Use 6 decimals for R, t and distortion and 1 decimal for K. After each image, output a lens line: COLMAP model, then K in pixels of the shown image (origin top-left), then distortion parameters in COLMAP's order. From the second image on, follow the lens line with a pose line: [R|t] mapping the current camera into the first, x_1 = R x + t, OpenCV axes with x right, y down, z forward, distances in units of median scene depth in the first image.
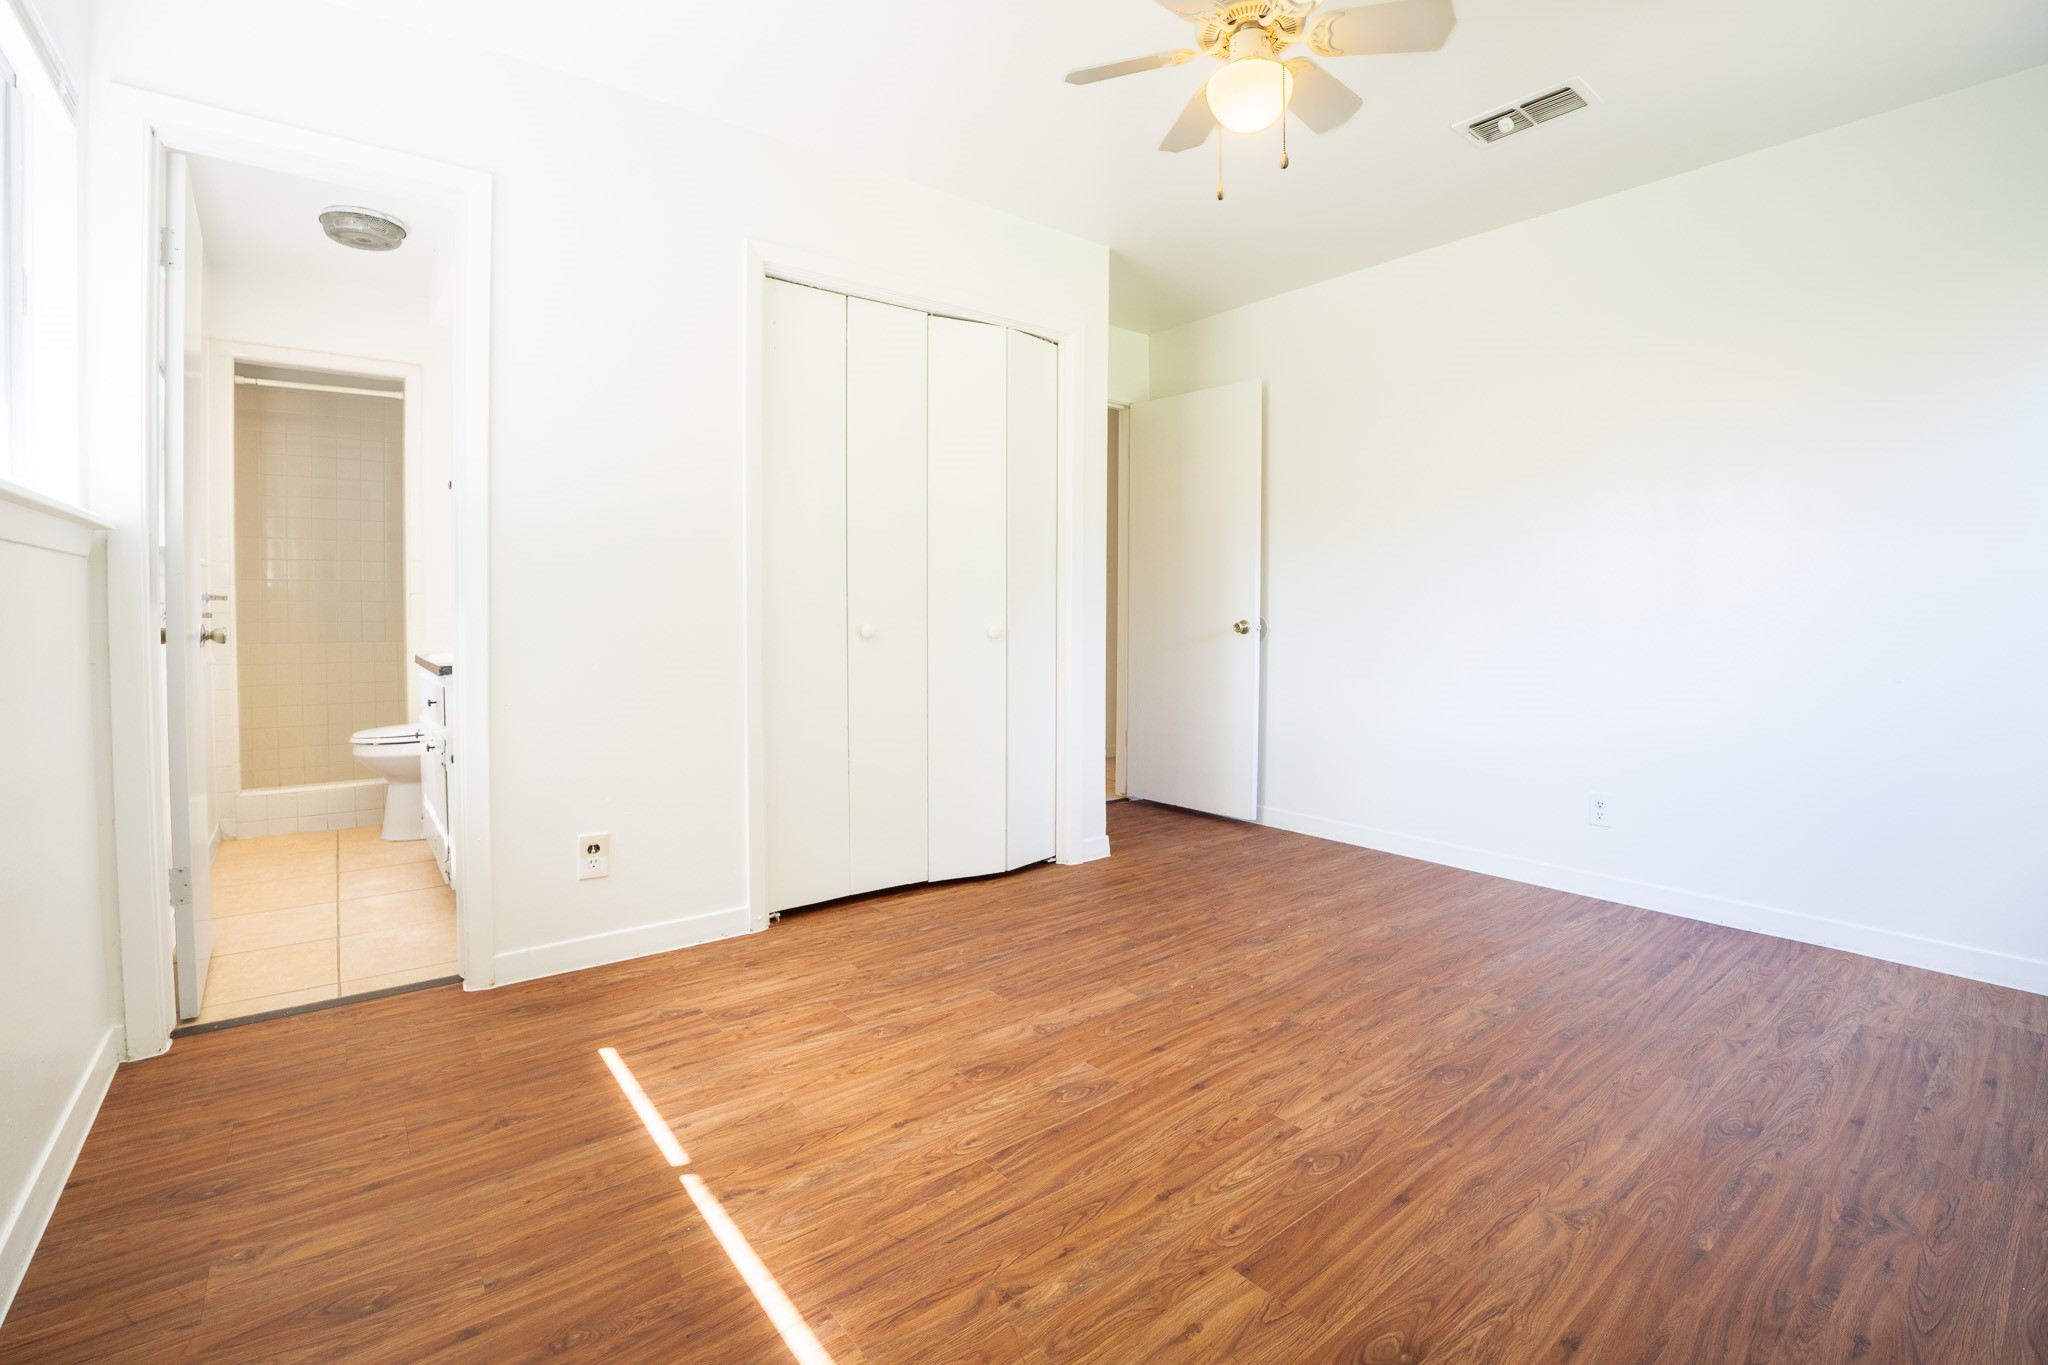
lens RADIAL K [[903.4, 0, 1024.4], [0, 903.4, 635.7], [0, 0, 1]] dist [-0.040312, -0.000012]
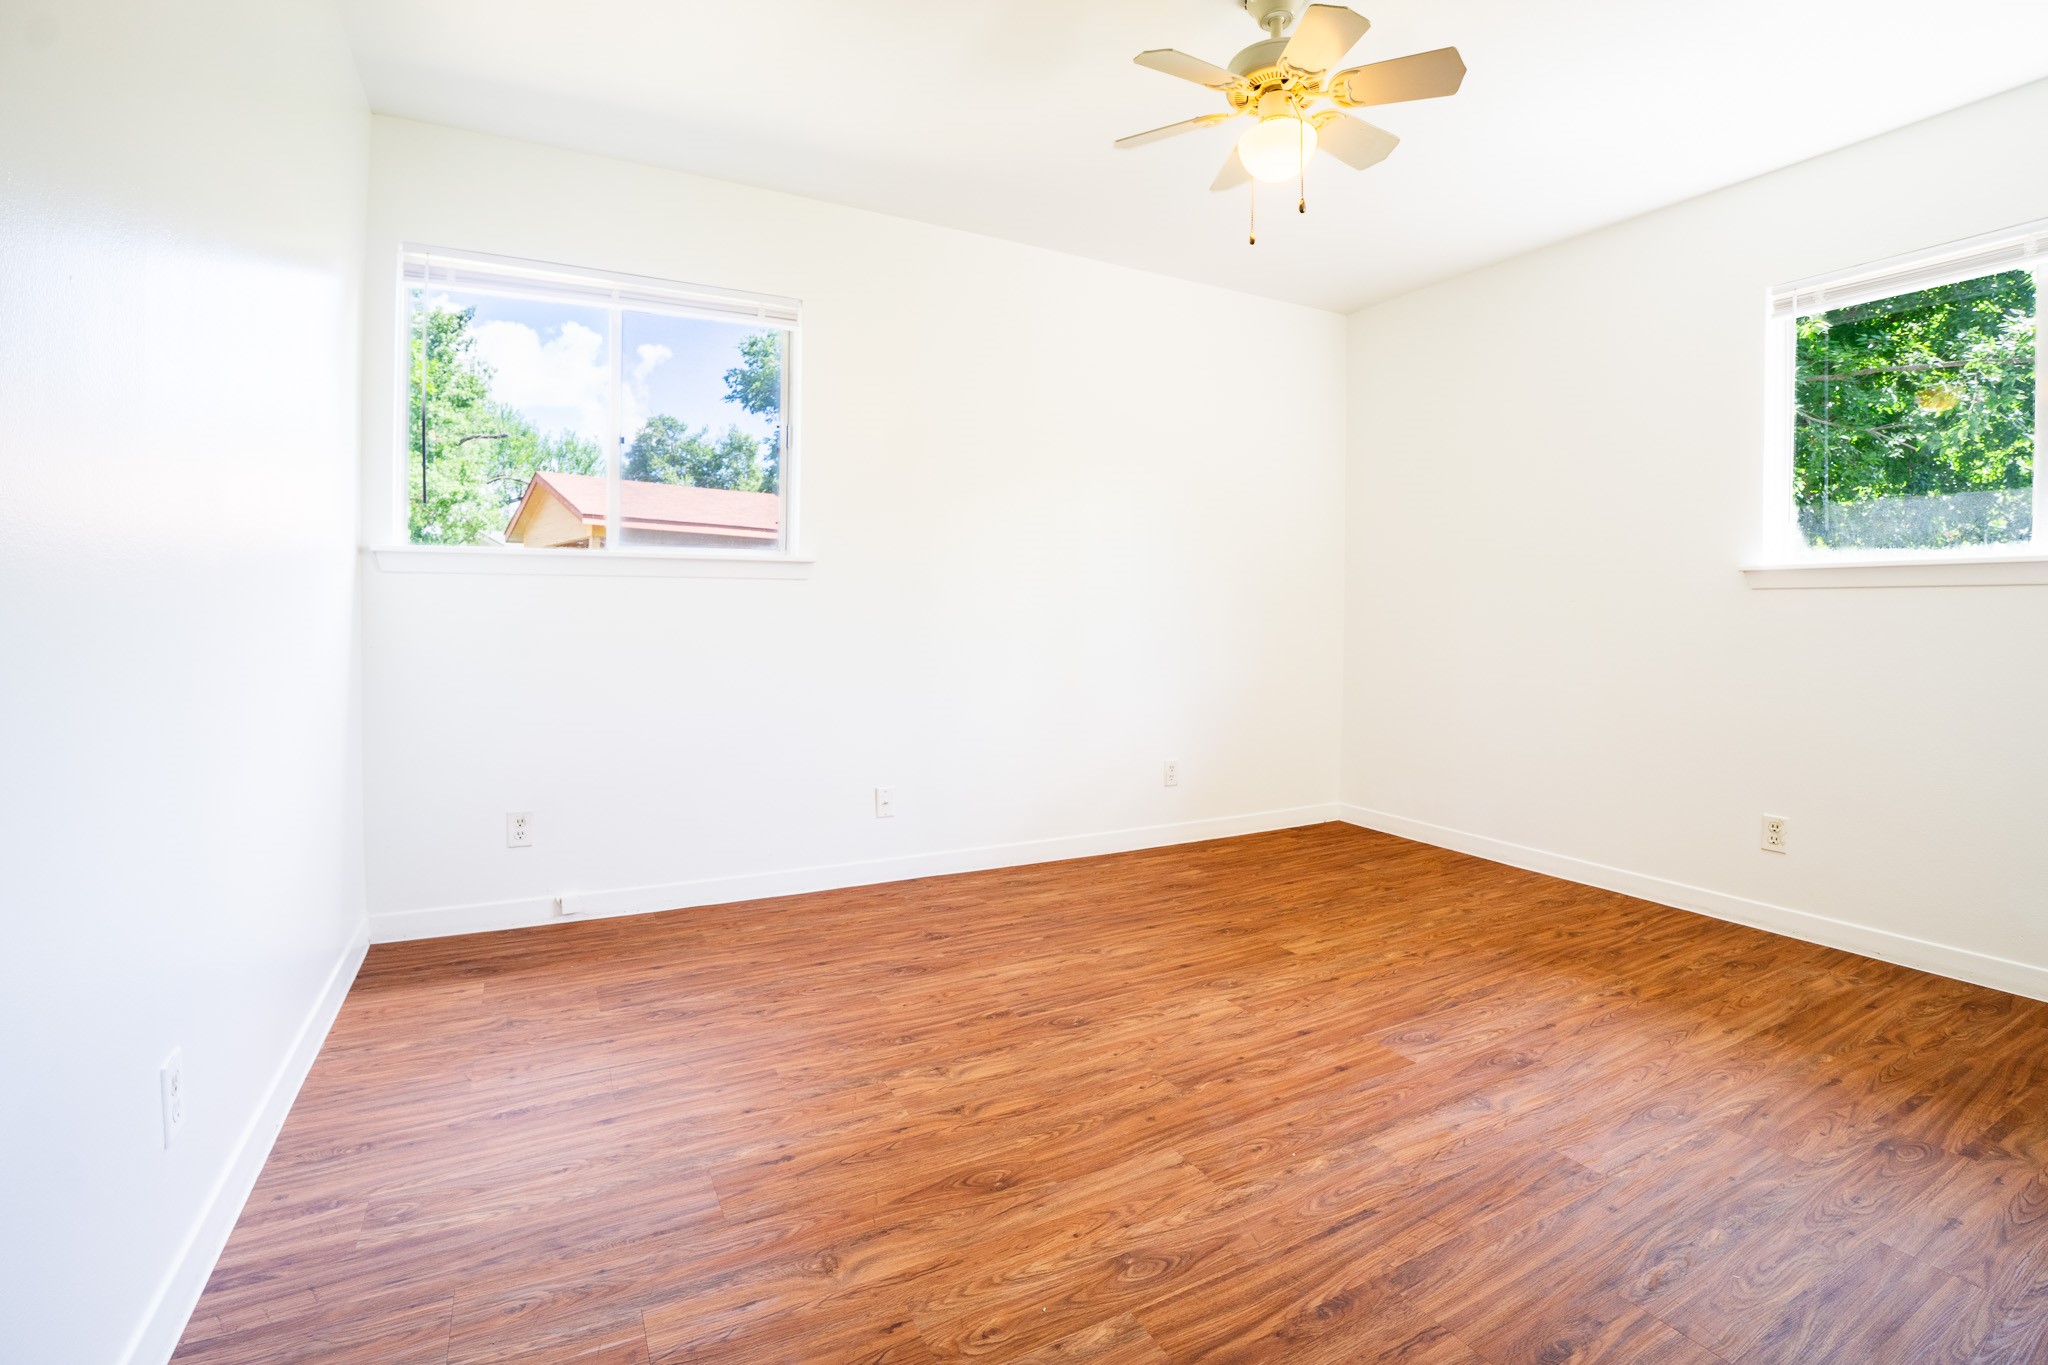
lens RADIAL K [[902.3, 0, 1013.5], [0, 902.3, 688.2], [0, 0, 1]] dist [-0.072402, 0.018987]
pose [[-0.982919, -0.030728, 0.181455, 0.329711], [-0.010637, 0.993800, 0.110676, -0.043504], [-0.183730, 0.106855, -0.977152, 1.909550]]
